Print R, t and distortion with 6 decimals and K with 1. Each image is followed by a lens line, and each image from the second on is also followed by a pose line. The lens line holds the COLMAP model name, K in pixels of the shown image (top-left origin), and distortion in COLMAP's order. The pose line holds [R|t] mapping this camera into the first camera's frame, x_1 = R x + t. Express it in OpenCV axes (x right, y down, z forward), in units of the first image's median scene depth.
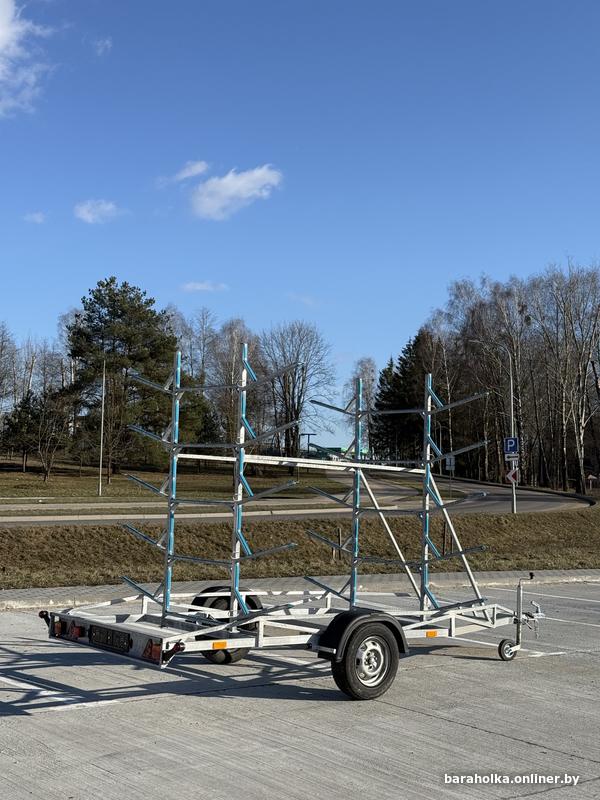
lens RADIAL K [[1106.2, 0, 298.3], [0, 1106.2, 400.7], [0, 0, 1]] dist [0.114624, -0.042164]
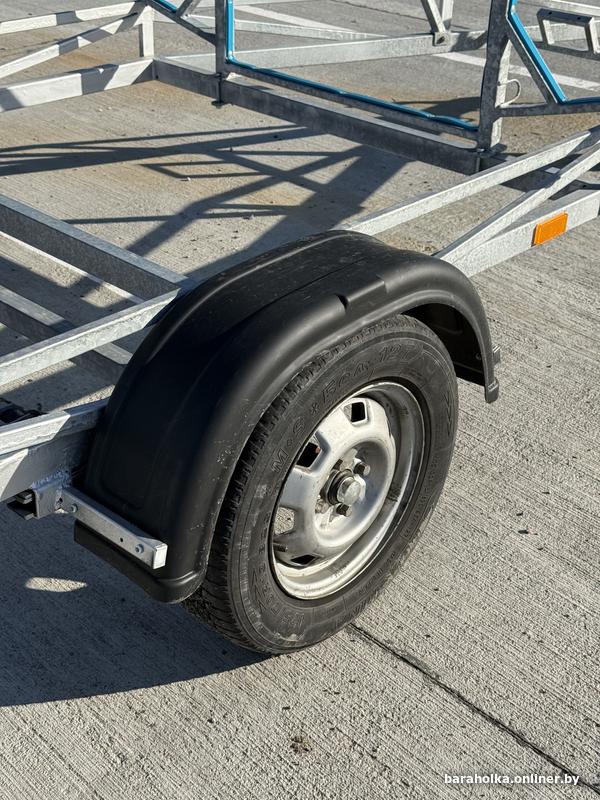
lens RADIAL K [[1106.2, 0, 298.3], [0, 1106.2, 400.7], [0, 0, 1]] dist [0.114624, -0.042164]
pose [[0.992089, -0.073256, 0.101950, 0.013445], [0.000629, 0.814983, 0.579485, 0.036413], [-0.125538, -0.574837, 0.808581, 0.304745]]
